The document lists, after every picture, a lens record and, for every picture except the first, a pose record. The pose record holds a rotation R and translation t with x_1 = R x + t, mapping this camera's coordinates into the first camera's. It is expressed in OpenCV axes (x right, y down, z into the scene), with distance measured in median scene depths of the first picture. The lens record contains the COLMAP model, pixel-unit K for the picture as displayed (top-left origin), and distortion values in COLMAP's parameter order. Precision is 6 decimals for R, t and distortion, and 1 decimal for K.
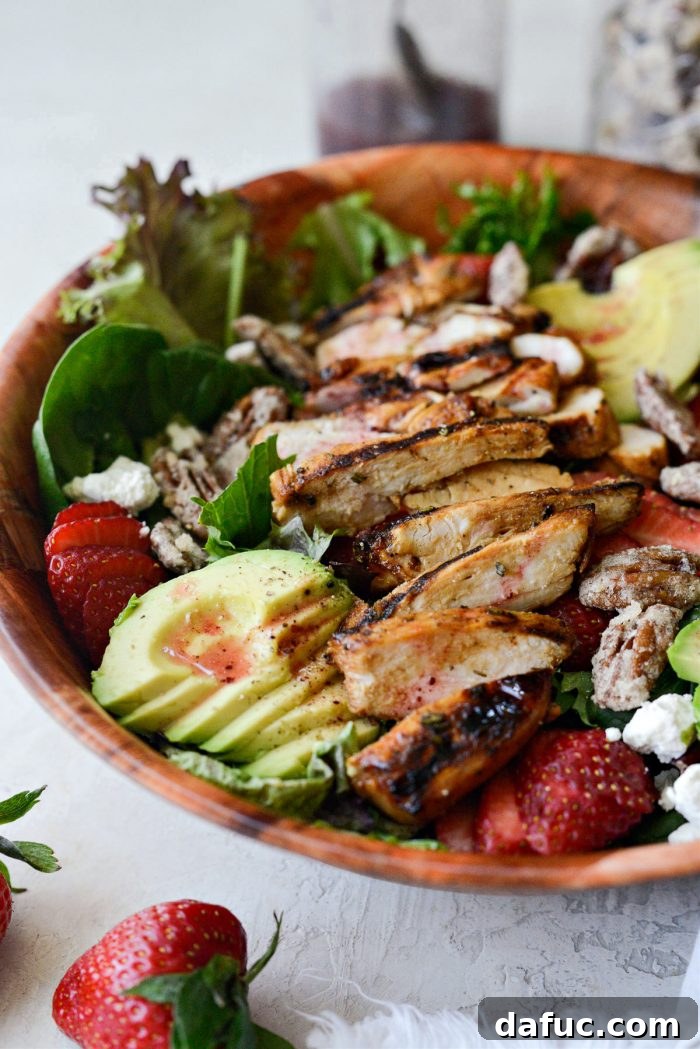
lens RADIAL K [[1760.2, 0, 350.0], [0, 1760.2, 524.5], [0, 0, 1]] dist [-0.073749, 0.053445]
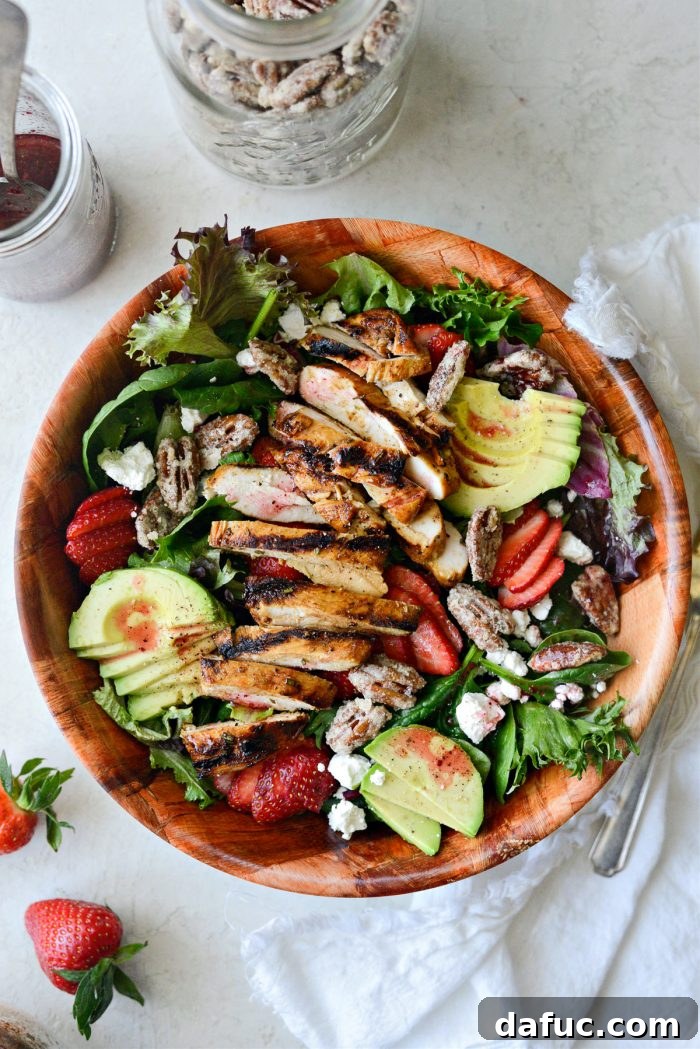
lens RADIAL K [[1703.0, 0, 350.9], [0, 1703.0, 563.0], [0, 0, 1]] dist [-0.159240, -0.015929]
pose [[0.927229, 0.372444, 0.039133, 0.026869], [-0.276995, 0.611746, 0.740972, -1.269447], [0.252031, -0.697891, 0.670394, -0.041801]]
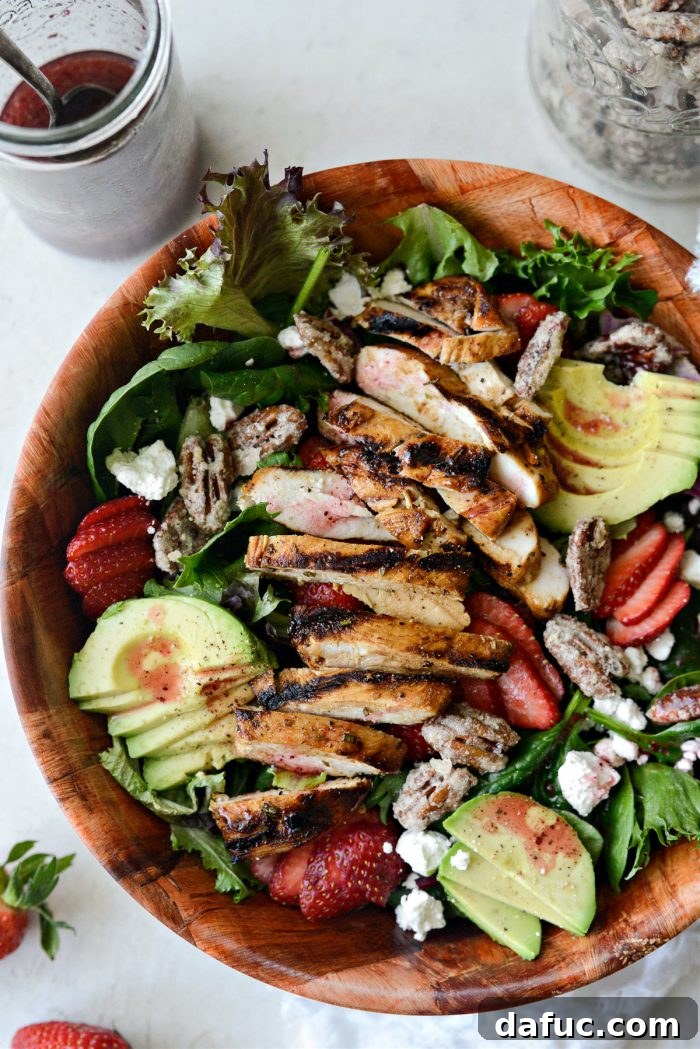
lens RADIAL K [[1760.2, 0, 350.0], [0, 1760.2, 524.5], [0, 0, 1]] dist [-0.073749, 0.053445]
pose [[0.930250, 0.366926, -0.000473, 0.021139], [-0.264642, 0.671826, 0.691819, -1.002533], [0.254164, -0.643440, 0.722070, 0.101145]]
